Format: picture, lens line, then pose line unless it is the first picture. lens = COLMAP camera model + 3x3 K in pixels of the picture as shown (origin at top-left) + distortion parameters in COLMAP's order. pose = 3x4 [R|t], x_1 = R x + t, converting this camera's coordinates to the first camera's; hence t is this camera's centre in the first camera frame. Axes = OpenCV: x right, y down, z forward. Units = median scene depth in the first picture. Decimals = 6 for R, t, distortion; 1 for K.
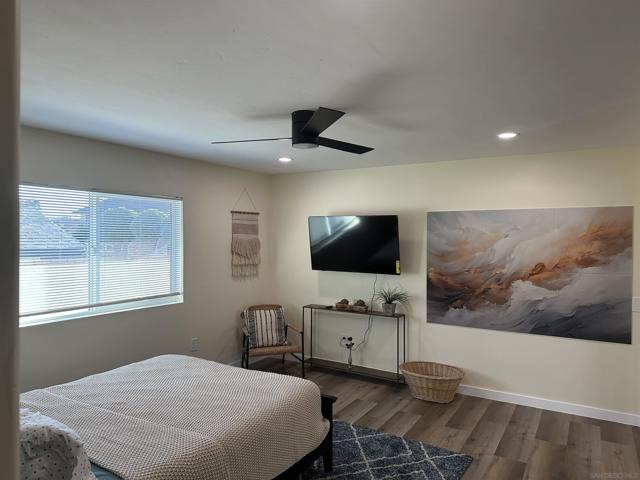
lens RADIAL K [[453.5, 0, 320.0], [0, 453.5, 240.0], [0, 0, 1]] dist [0.154437, -0.242805]
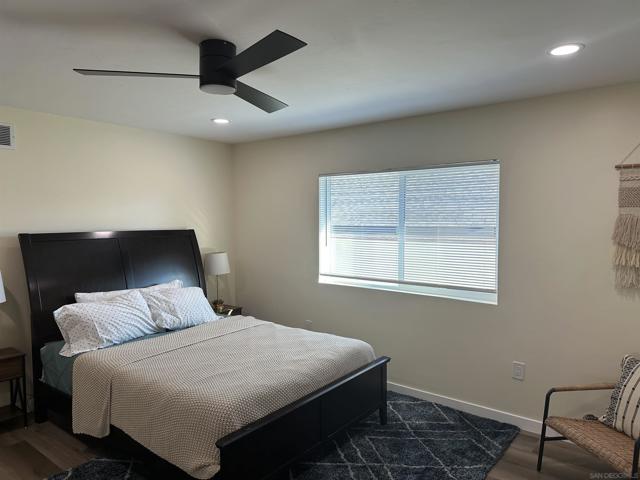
lens RADIAL K [[453.5, 0, 320.0], [0, 453.5, 240.0], [0, 0, 1]] dist [0.154437, -0.242805]
pose [[-0.147186, 0.046074, -0.988035, 0.463735], [-0.006072, 0.998854, 0.047483, 0.000828], [0.989090, 0.012988, -0.146738, 0.842306]]
